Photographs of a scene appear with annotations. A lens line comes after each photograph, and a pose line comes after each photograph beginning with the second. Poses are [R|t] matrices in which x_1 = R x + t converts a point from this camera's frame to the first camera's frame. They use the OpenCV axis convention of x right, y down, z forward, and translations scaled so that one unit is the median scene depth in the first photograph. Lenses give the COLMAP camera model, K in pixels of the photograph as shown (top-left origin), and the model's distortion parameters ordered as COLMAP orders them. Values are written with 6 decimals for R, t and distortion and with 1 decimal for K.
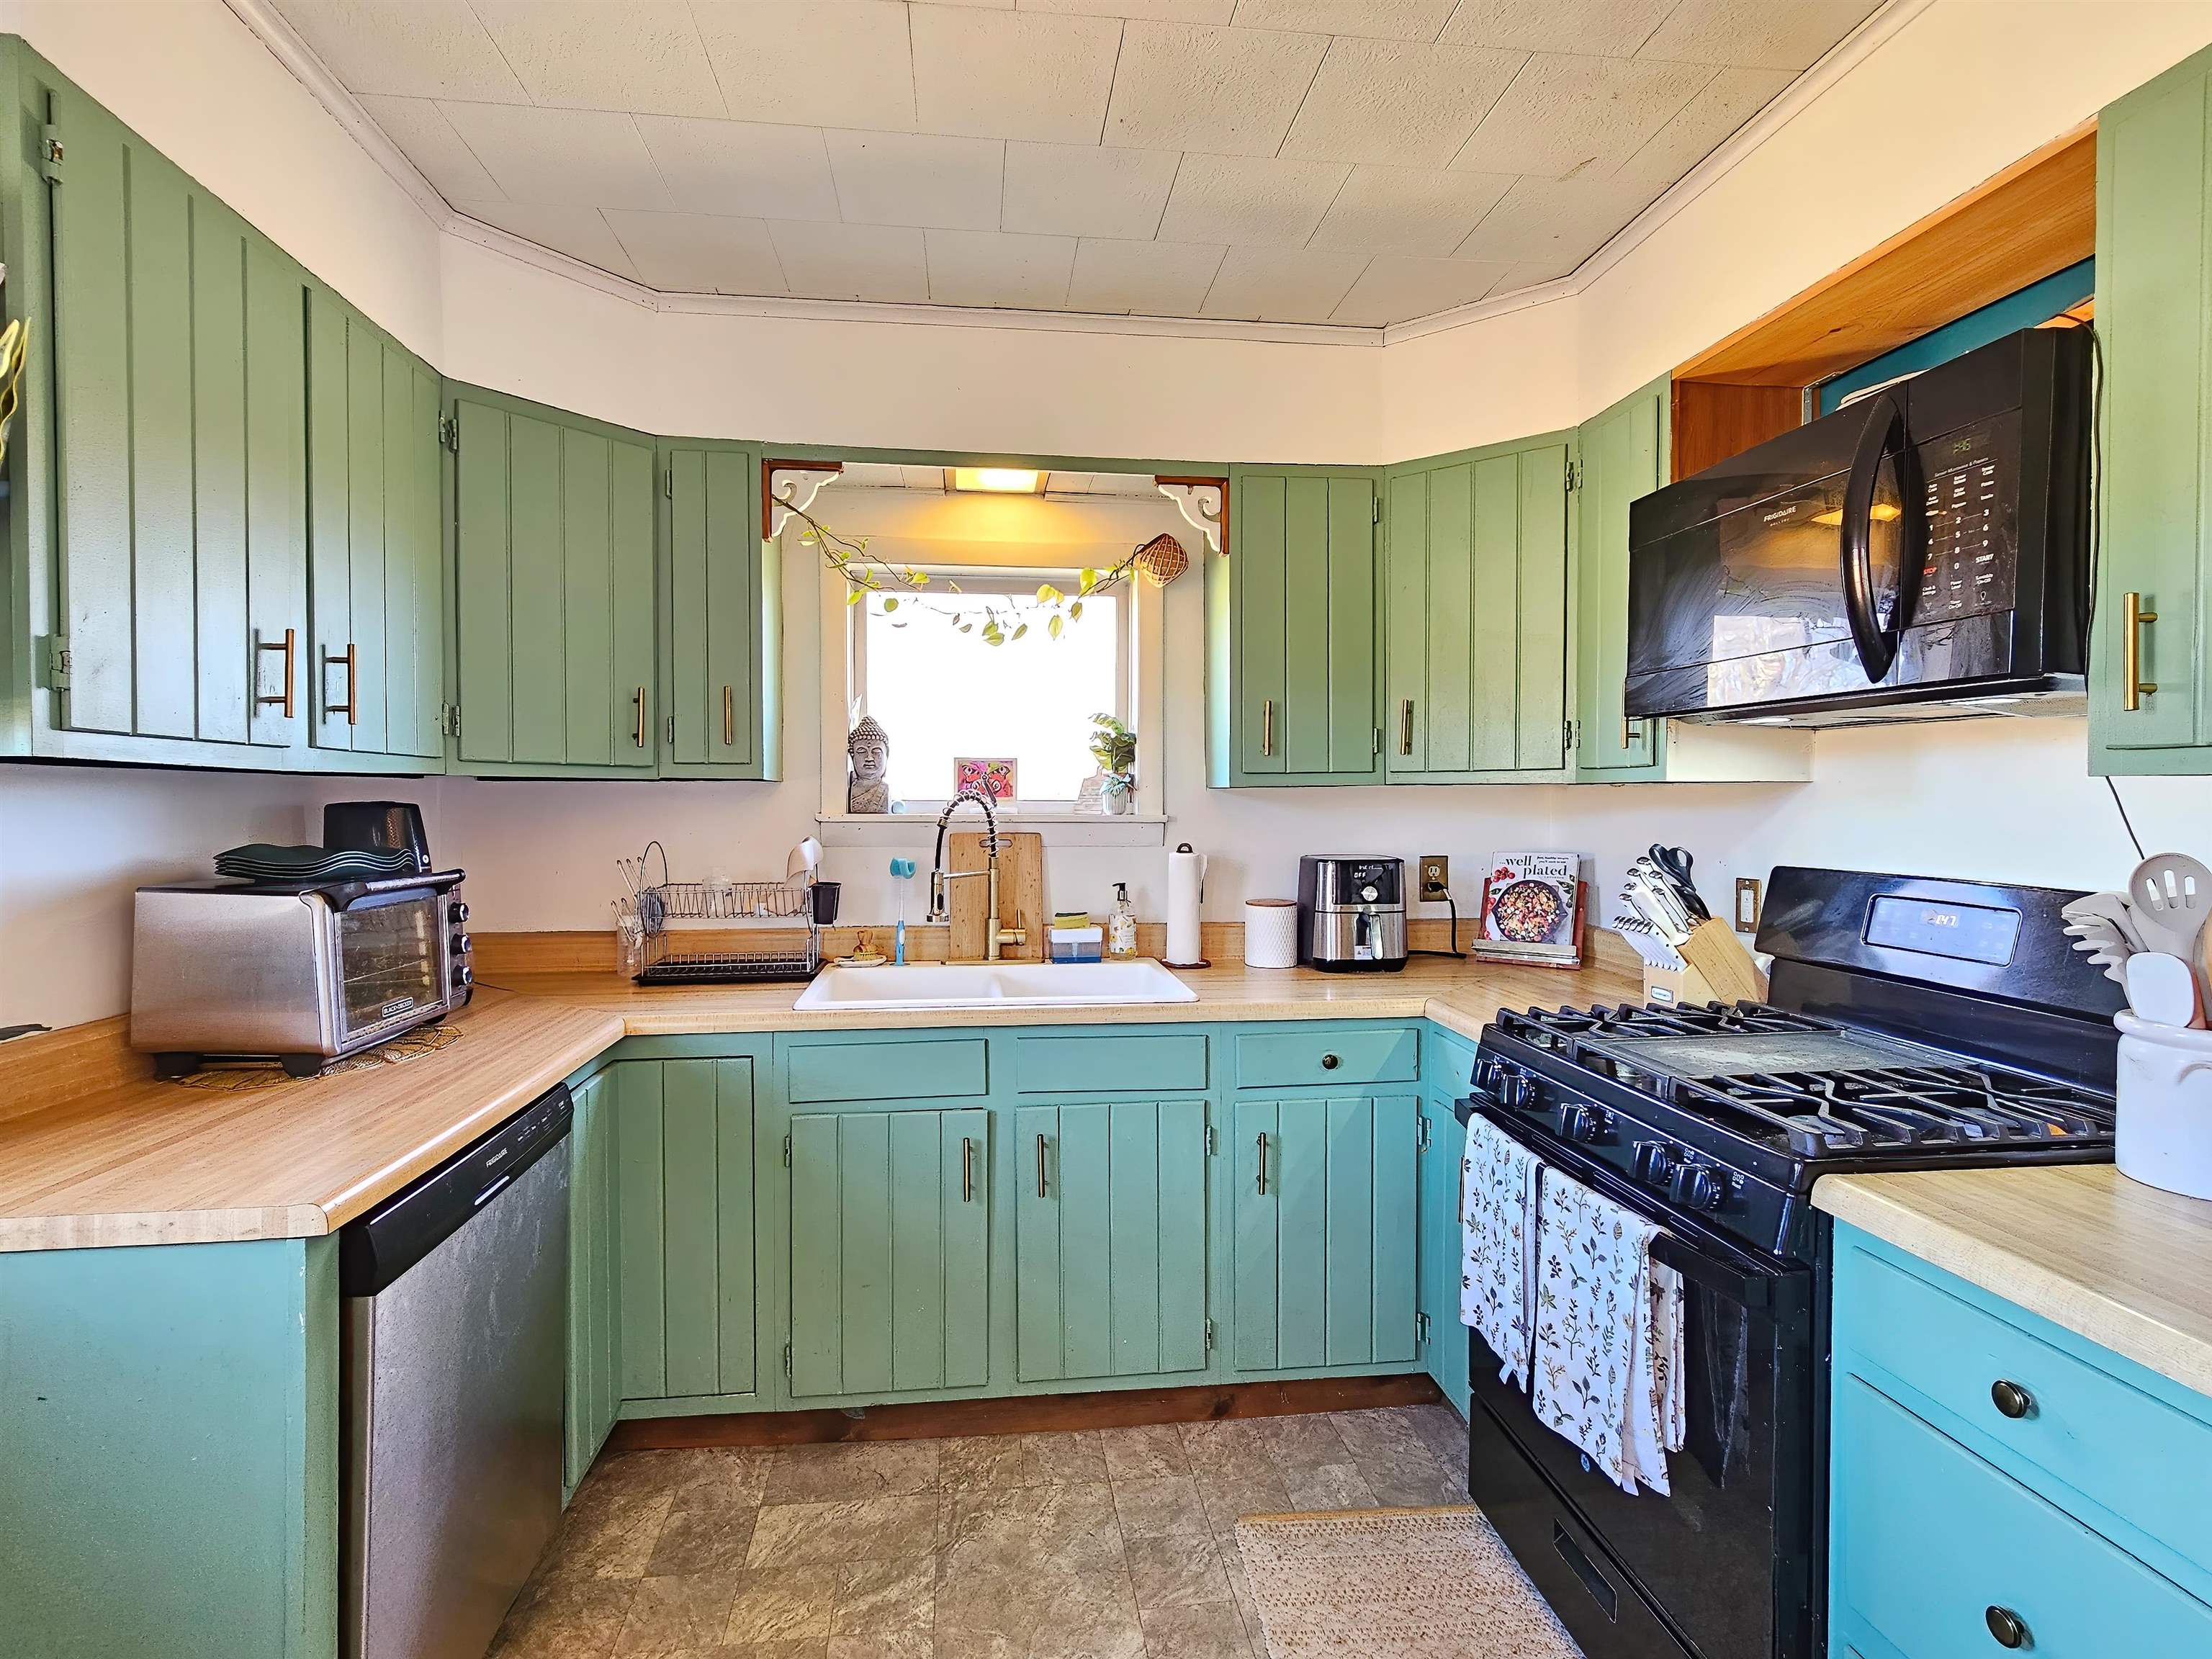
lens RADIAL K [[1083.0, 0, 1079.8], [0, 1083.0, 822.7], [0, 0, 1]] dist [-0.000834, -0.001699]
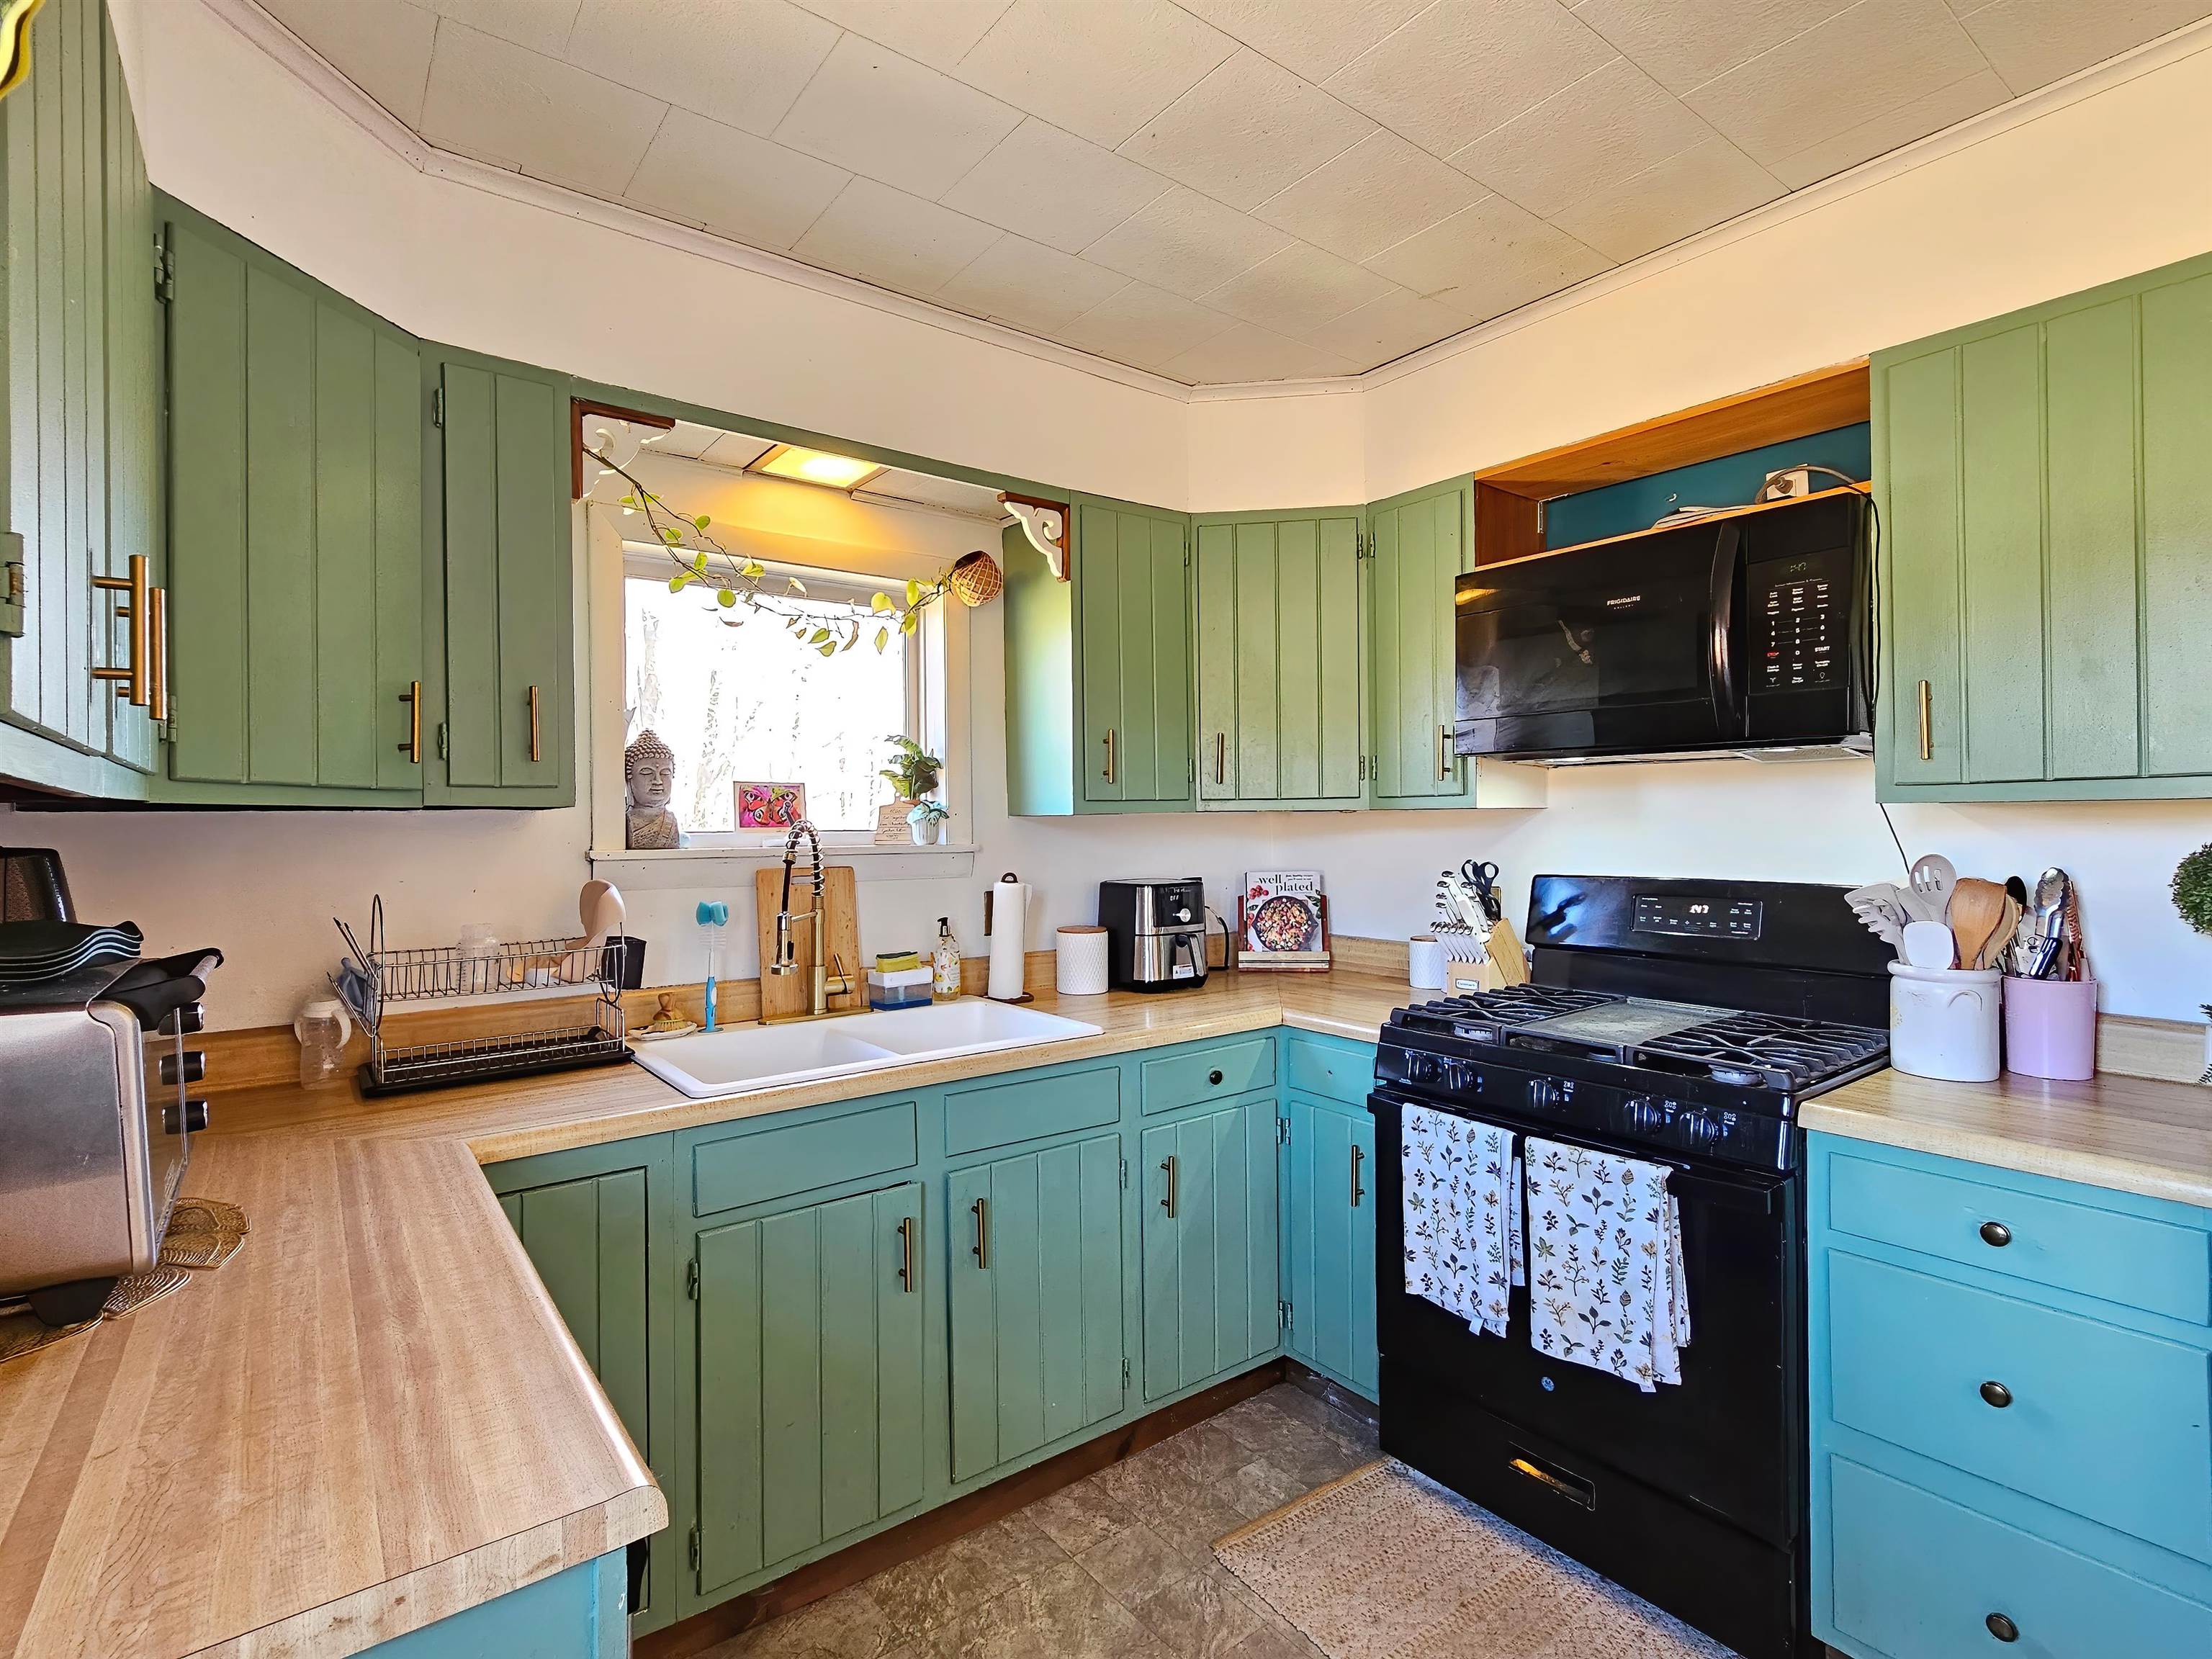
lens RADIAL K [[1083.0, 0, 1079.8], [0, 1083.0, 822.7], [0, 0, 1]] dist [-0.000834, -0.001699]
pose [[0.859028, -0.008250, 0.511862, -0.375357], [0.021777, 0.999554, -0.020437, -0.005262], [-0.511465, 0.028703, 0.858824, 0.150632]]
